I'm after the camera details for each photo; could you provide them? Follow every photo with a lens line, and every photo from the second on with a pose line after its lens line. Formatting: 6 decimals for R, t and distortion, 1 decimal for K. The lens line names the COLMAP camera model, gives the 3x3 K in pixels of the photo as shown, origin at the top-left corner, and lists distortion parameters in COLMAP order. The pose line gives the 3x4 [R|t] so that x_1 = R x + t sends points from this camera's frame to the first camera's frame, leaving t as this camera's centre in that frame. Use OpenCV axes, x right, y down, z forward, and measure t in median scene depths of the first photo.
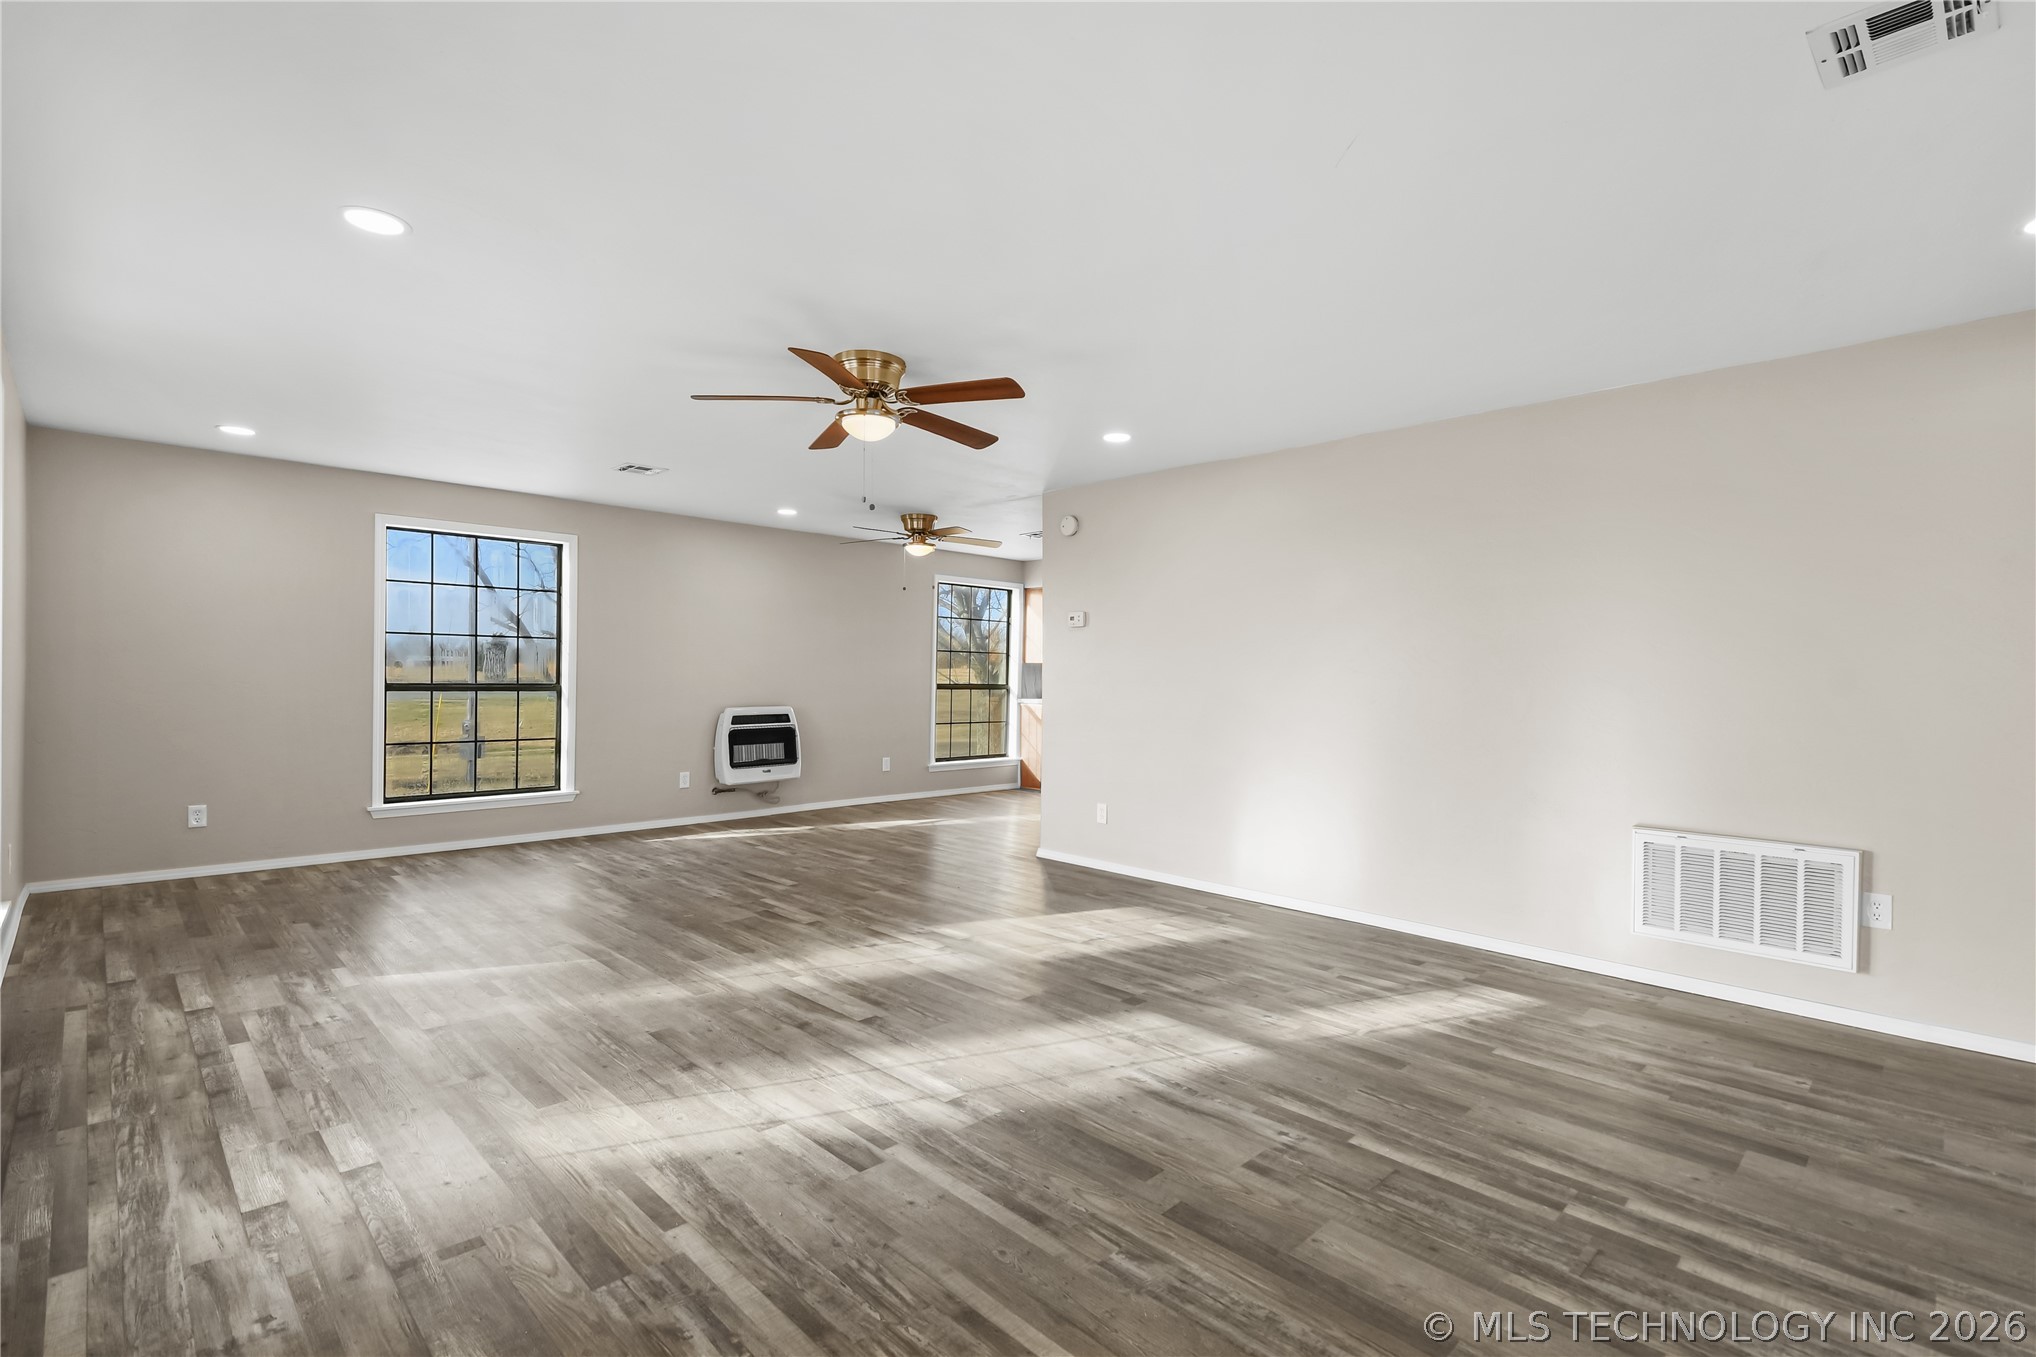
lens RADIAL K [[935.0, 0, 1020.4], [0, 935.0, 662.9], [0, 0, 1]] dist [0.022510, -0.009717]
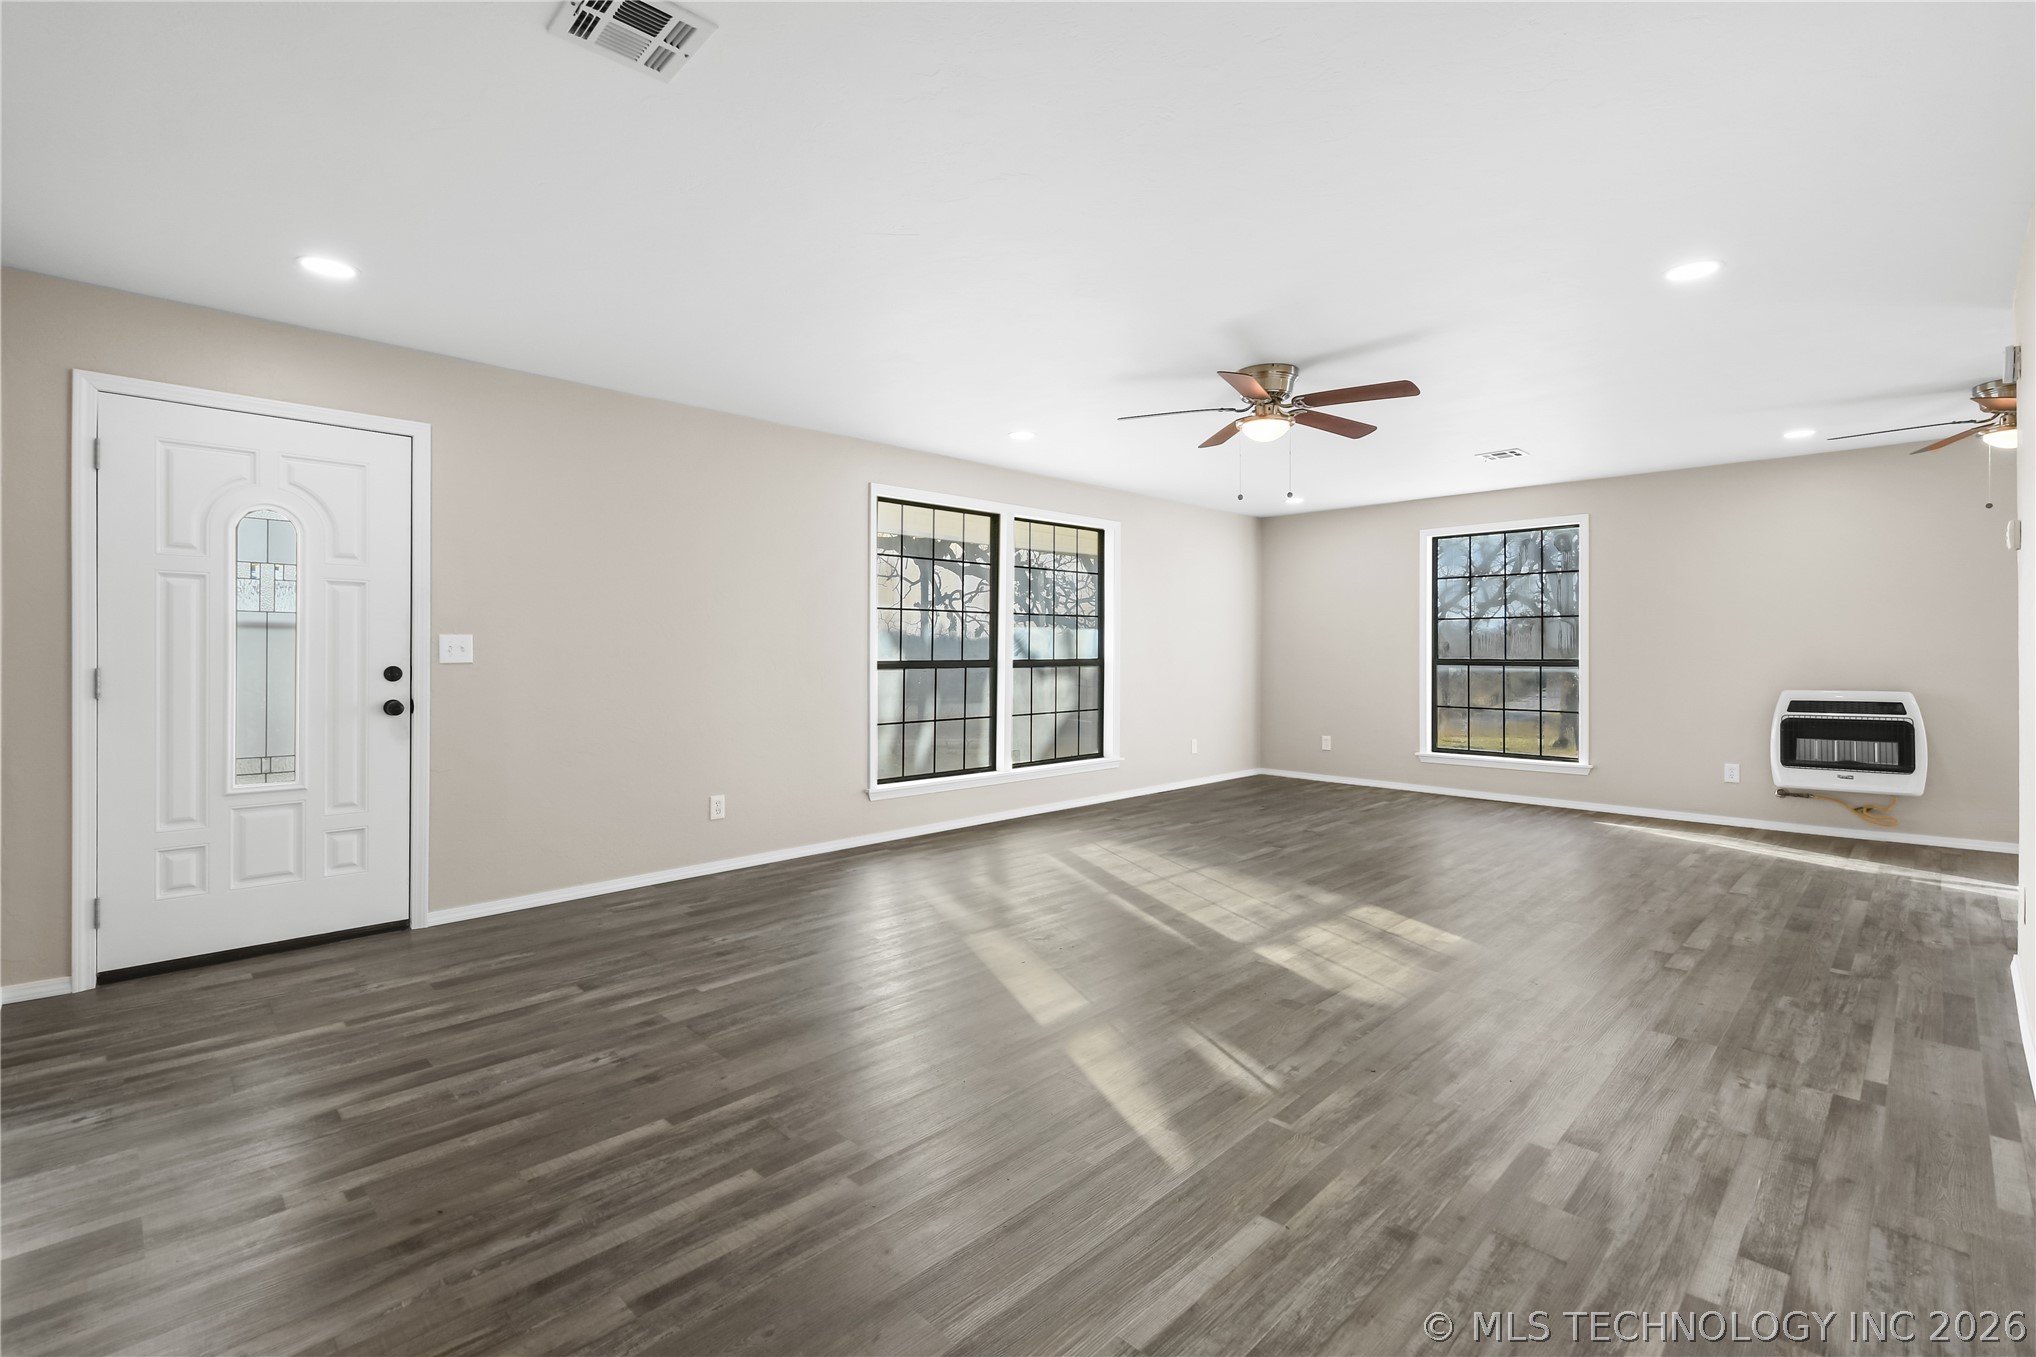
lens RADIAL K [[909.1, 0, 1019.2], [0, 909.1, 651.7], [0, 0, 1]] dist [-0.000477, 0.000589]
pose [[0.003437, -0.012690, -0.999914, 0.480826], [0.018658, 0.999746, -0.012623, 0.013065], [0.999820, -0.018613, 0.003673, 0.358497]]
